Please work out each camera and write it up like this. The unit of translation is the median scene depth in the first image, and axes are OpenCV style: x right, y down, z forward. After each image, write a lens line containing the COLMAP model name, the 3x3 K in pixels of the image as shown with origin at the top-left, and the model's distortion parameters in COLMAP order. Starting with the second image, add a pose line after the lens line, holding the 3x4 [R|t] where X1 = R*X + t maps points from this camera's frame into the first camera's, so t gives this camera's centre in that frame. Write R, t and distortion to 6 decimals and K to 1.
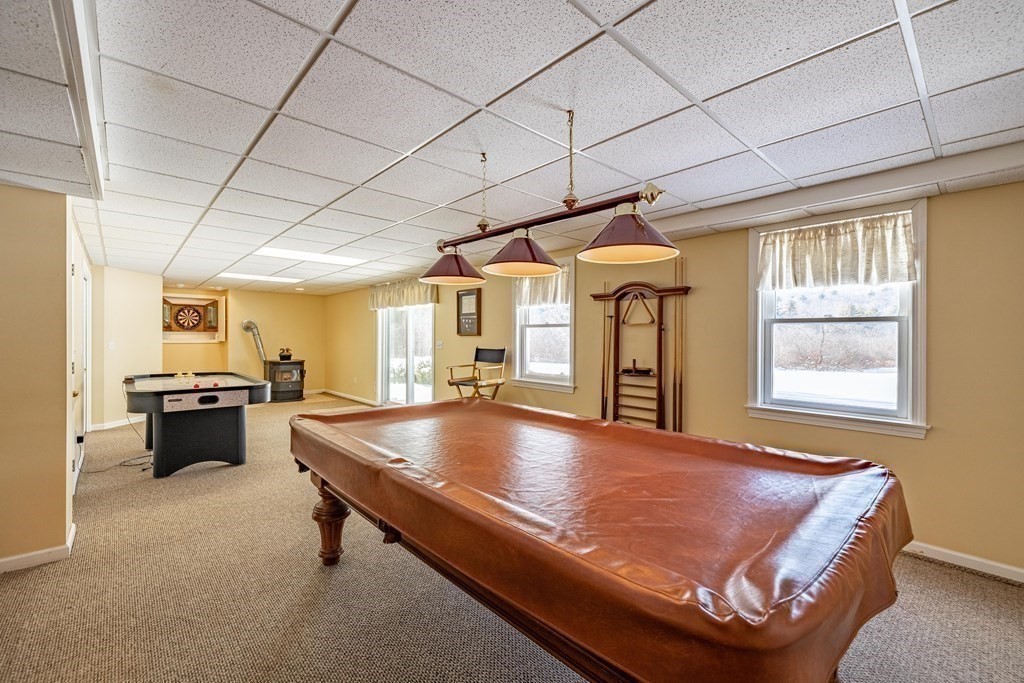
lens RADIAL K [[428.4, 0, 510.2], [0, 428.4, 338.5], [0, 0, 1]] dist [-0.001406, -0.000310]
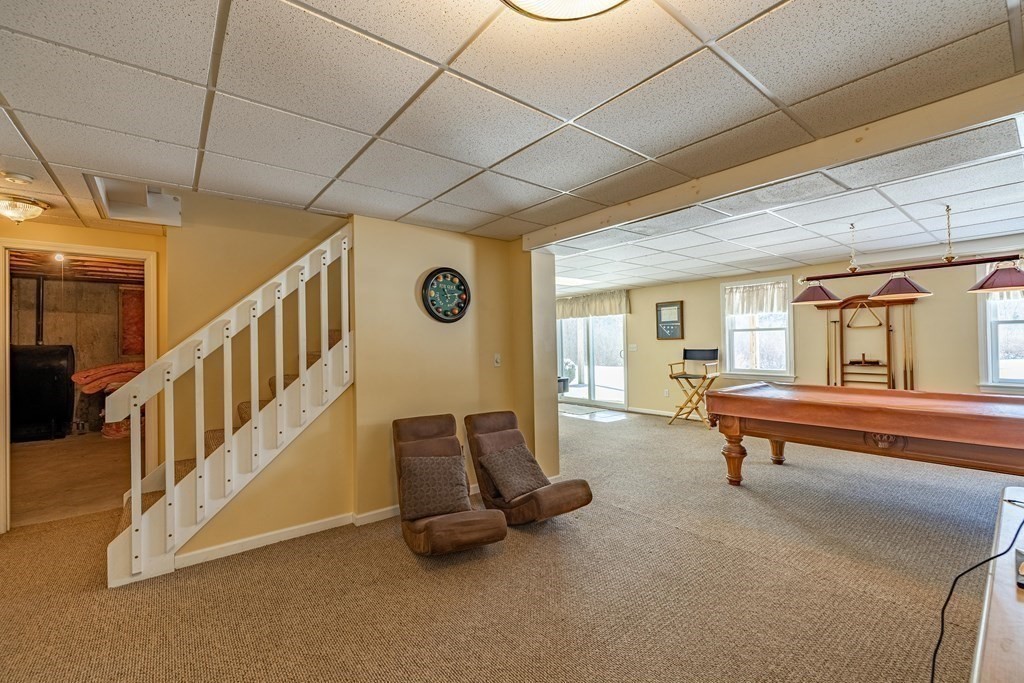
lens RADIAL K [[428.4, 0, 510.2], [0, 428.4, 338.5], [0, 0, 1]] dist [-0.001406, -0.000310]
pose [[0.997813, -0.022000, -0.062324, -0.538050], [0.021231, 0.999691, -0.012963, -0.003170], [0.062590, 0.011611, 0.997972, -0.293337]]
